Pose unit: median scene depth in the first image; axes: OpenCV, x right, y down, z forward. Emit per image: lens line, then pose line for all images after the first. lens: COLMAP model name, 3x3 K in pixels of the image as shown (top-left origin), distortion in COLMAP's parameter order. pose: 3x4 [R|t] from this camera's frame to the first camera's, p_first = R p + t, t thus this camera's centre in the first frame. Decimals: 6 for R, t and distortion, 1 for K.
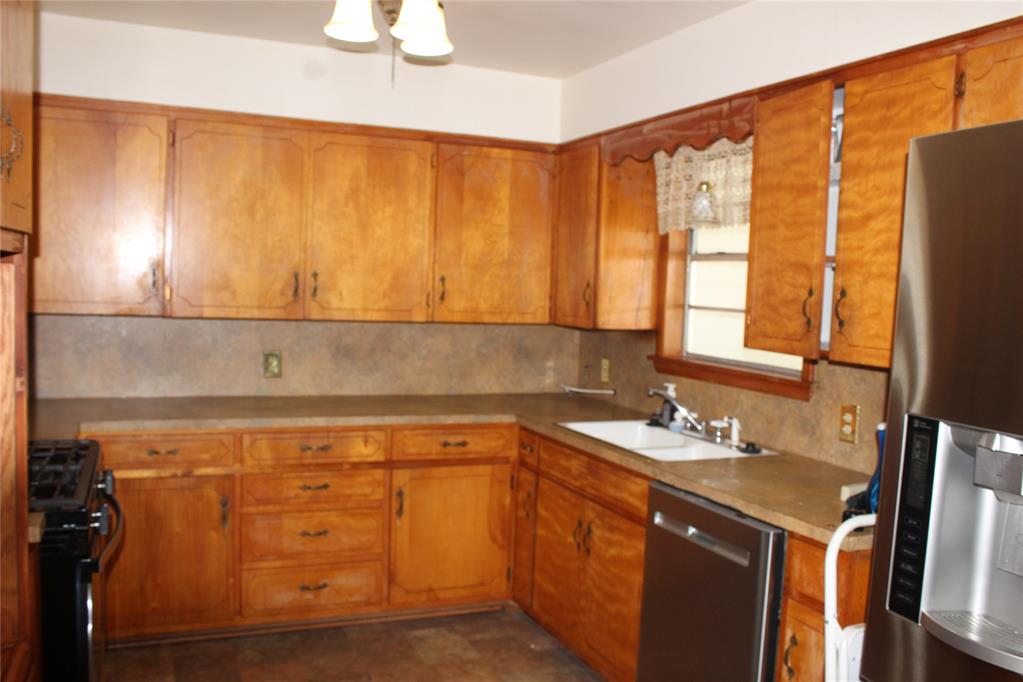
lens RADIAL K [[903.8, 0, 511.5], [0, 903.8, 341.0], [0, 0, 1]] dist [-0.086302, 0.004861]
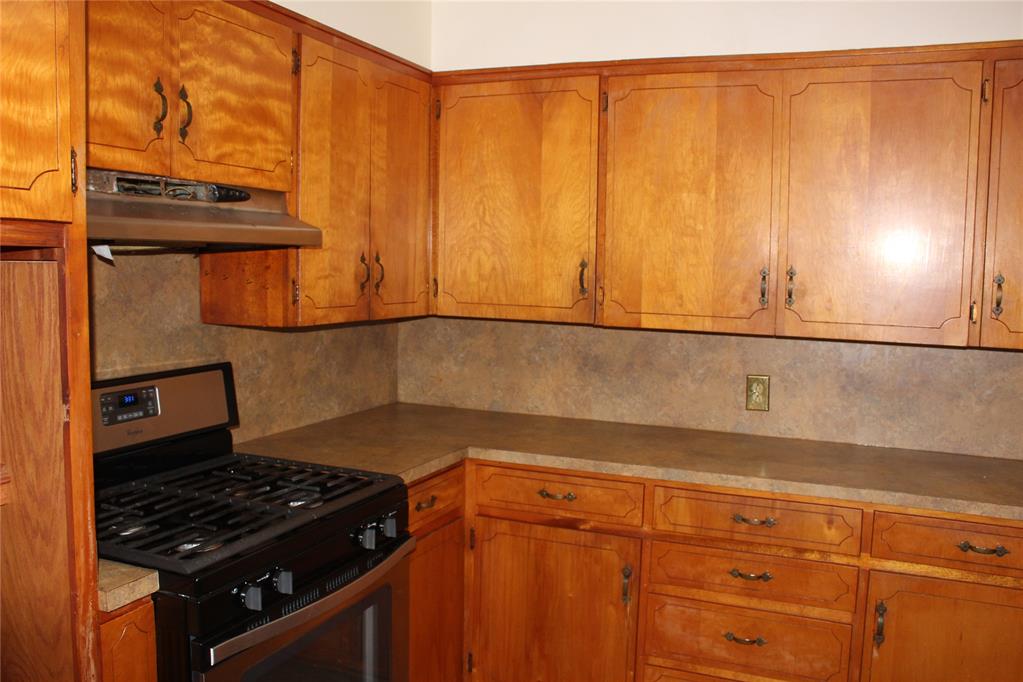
lens RADIAL K [[903.8, 0, 511.5], [0, 903.8, 341.0], [0, 0, 1]] dist [-0.086302, 0.004861]
pose [[0.699121, 0.044548, -0.713614, 0.136905], [-0.047766, 0.998737, 0.015552, -0.021451], [0.713406, 0.023214, 0.700367, 0.366746]]
